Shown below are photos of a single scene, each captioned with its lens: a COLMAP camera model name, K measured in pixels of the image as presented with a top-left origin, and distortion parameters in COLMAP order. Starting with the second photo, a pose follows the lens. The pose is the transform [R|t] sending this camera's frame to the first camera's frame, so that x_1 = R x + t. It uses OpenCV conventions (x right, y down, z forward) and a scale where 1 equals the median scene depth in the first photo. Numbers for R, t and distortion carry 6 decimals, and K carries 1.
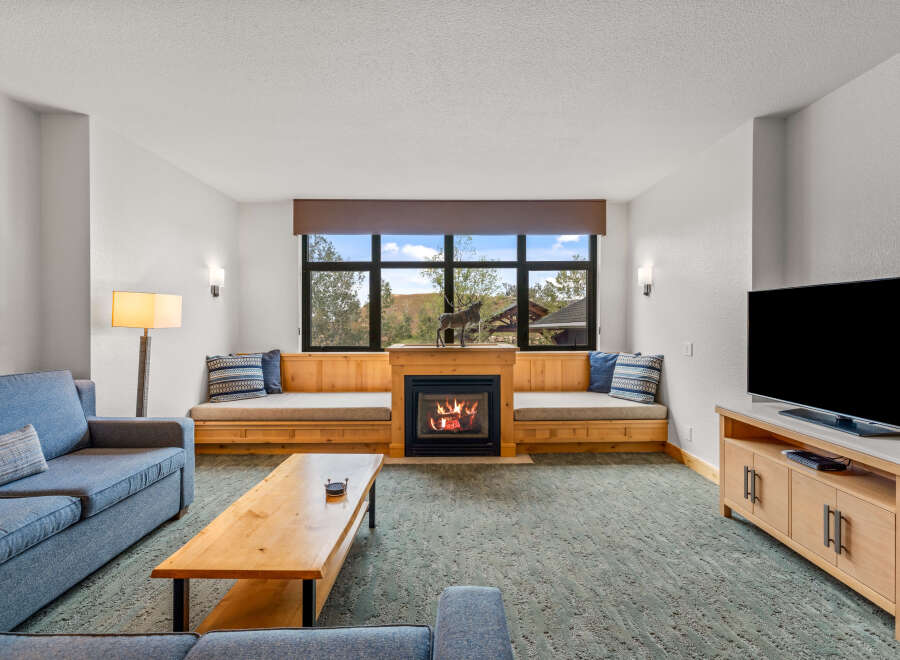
lens RADIAL K [[425.9, 0, 447.6], [0, 425.9, 324.7], [0, 0, 1]] dist [-0.003950, 0.000785]
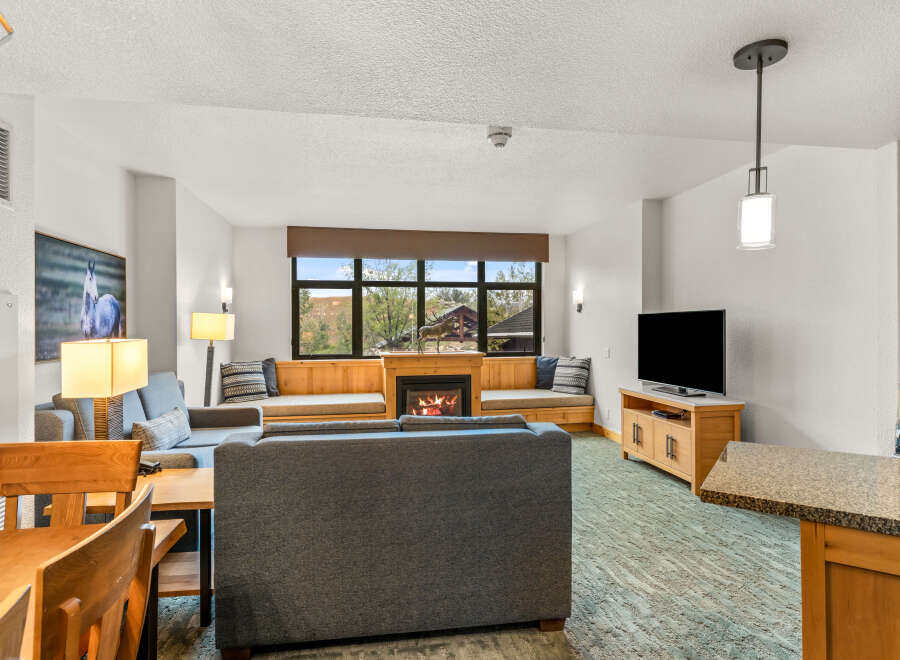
lens RADIAL K [[476.9, 0, 450.7], [0, 476.9, 331.1], [0, 0, 1]] dist [0.000217, -0.000148]
pose [[0.987504, -0.003968, 0.157542, -0.150922], [0.004591, 0.999983, -0.003589, -0.007411], [-0.157525, 0.004267, 0.987506, -0.382344]]
